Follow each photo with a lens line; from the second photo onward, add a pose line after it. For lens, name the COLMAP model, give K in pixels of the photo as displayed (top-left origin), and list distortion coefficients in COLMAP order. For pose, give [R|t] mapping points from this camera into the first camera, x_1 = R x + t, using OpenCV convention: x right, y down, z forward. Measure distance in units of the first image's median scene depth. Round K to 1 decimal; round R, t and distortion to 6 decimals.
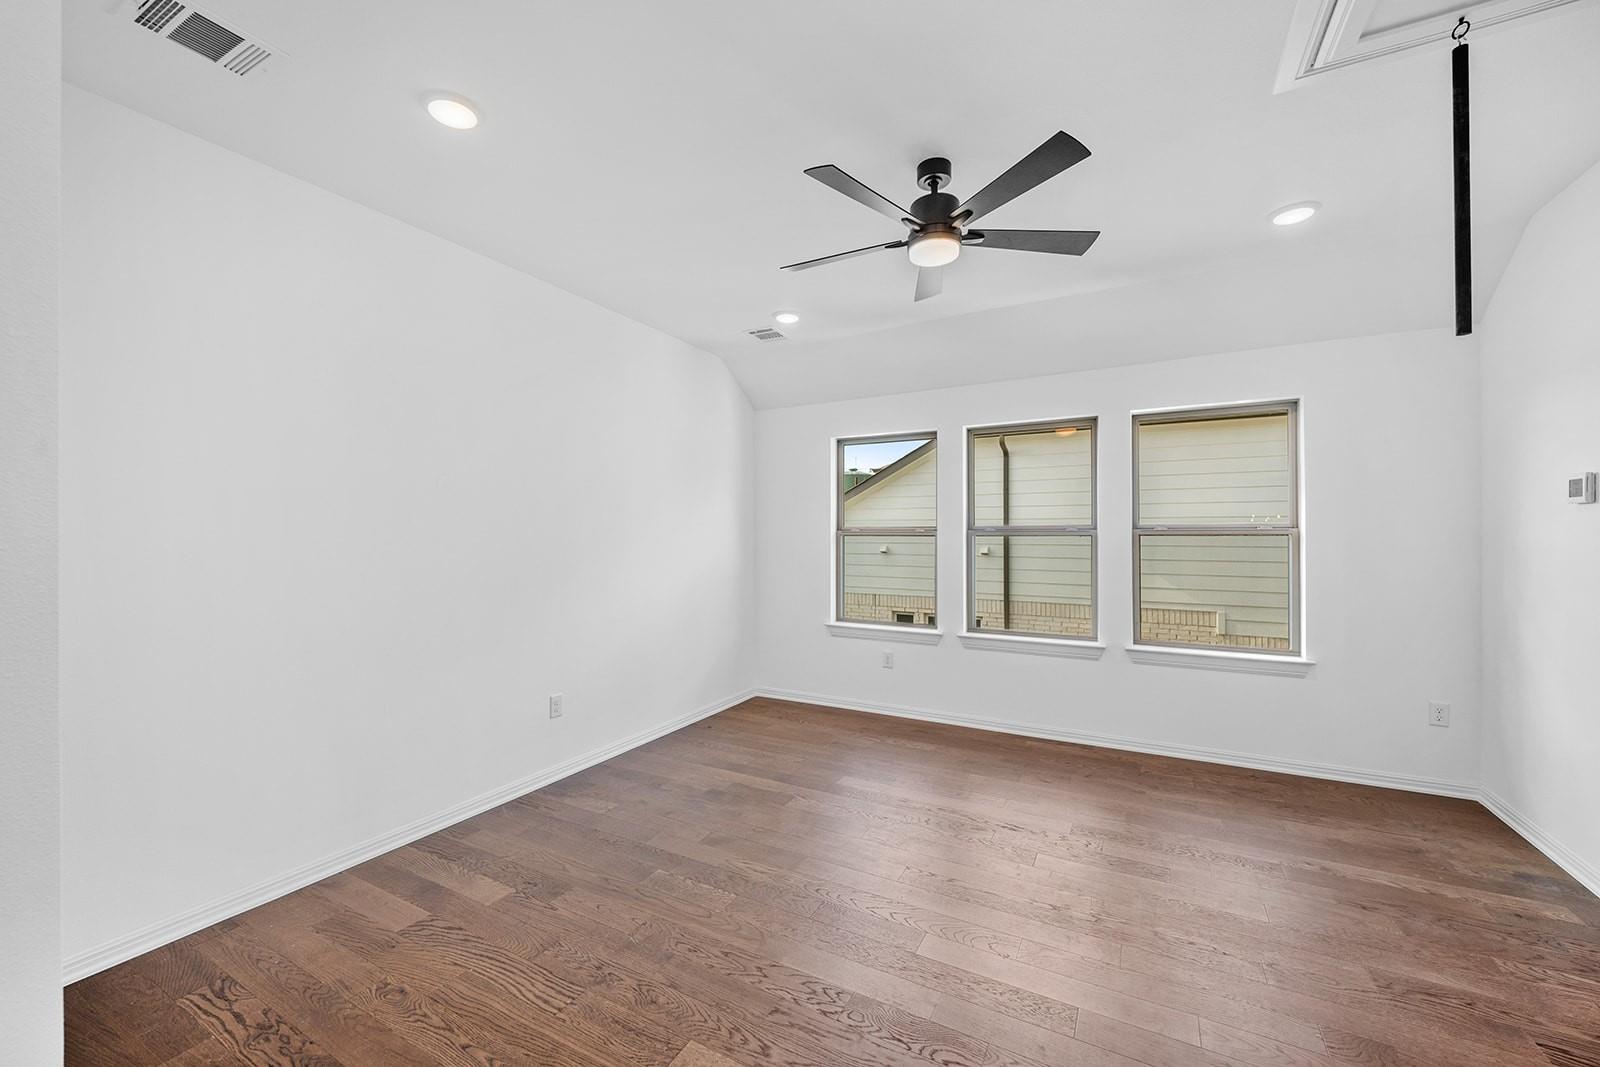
lens RADIAL K [[613.3, 0, 799.9], [0, 613.3, 532.5], [0, 0, 1]] dist [-0.003409, -0.000326]
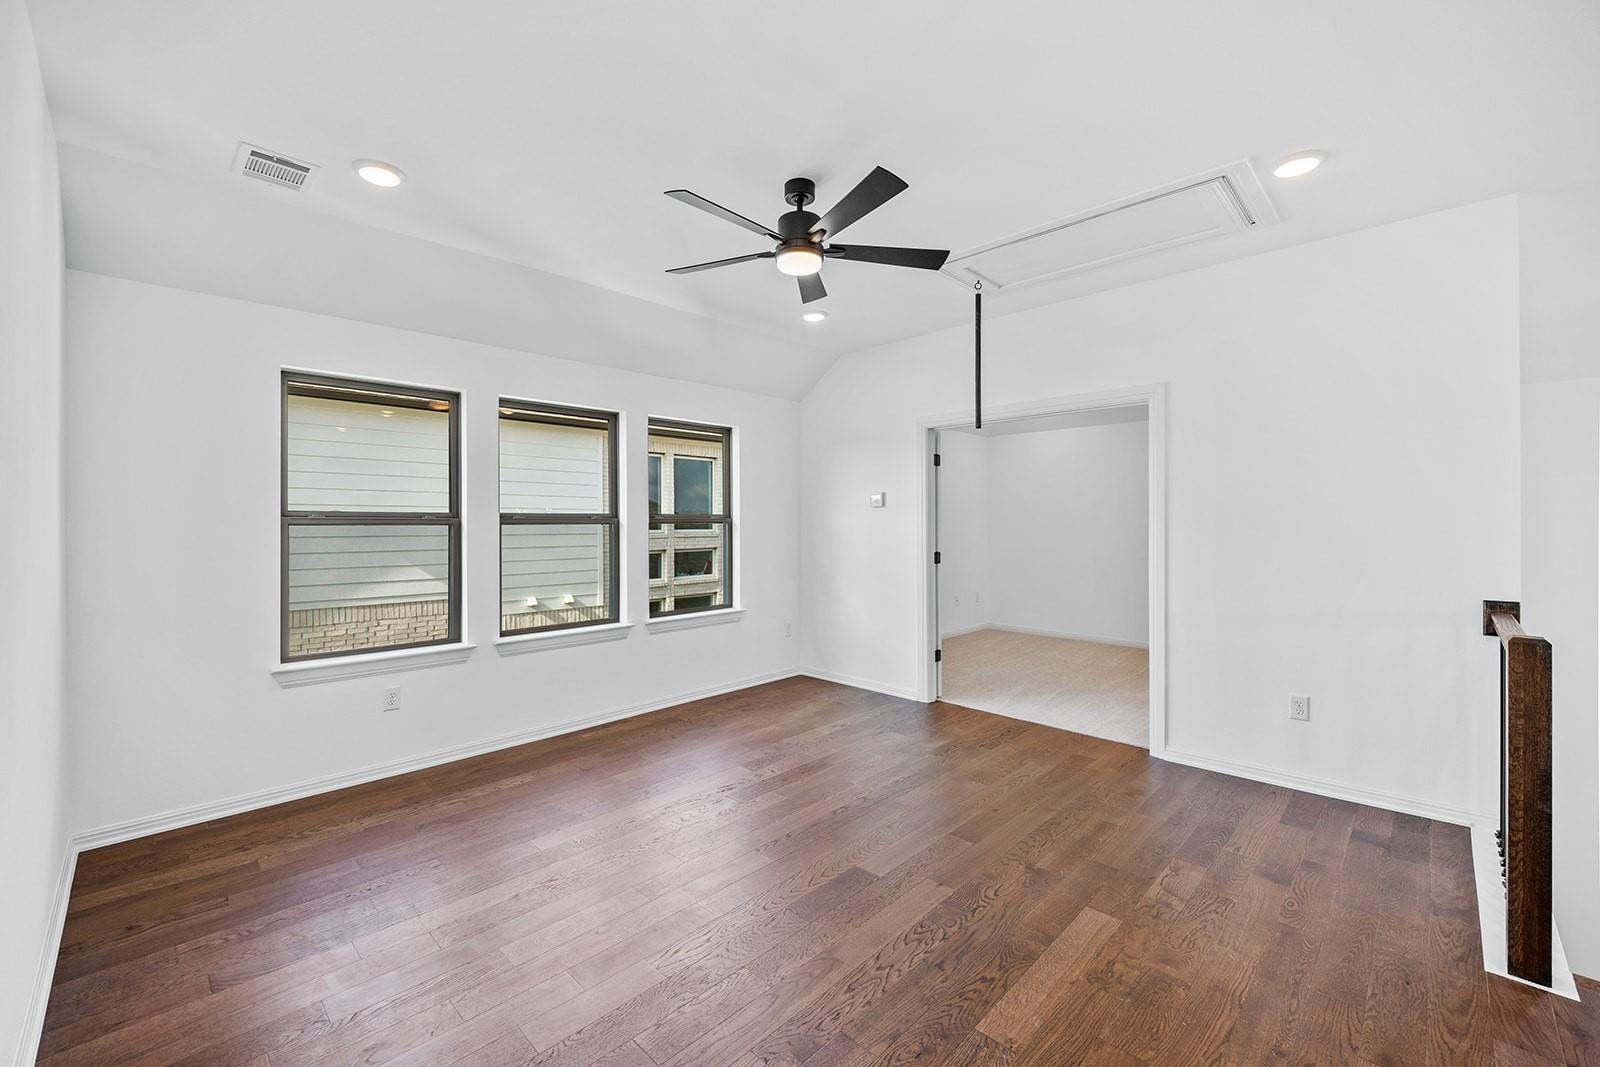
lens RADIAL K [[643.8, 0, 803.0], [0, 643.8, 524.7], [0, 0, 1]] dist [-0.012990, -0.000781]
pose [[0.264590, -0.005413, 0.964346, -0.483057], [0.001850, 0.999985, 0.005105, 0.003552], [-0.964359, 0.000434, 0.264596, 0.374801]]
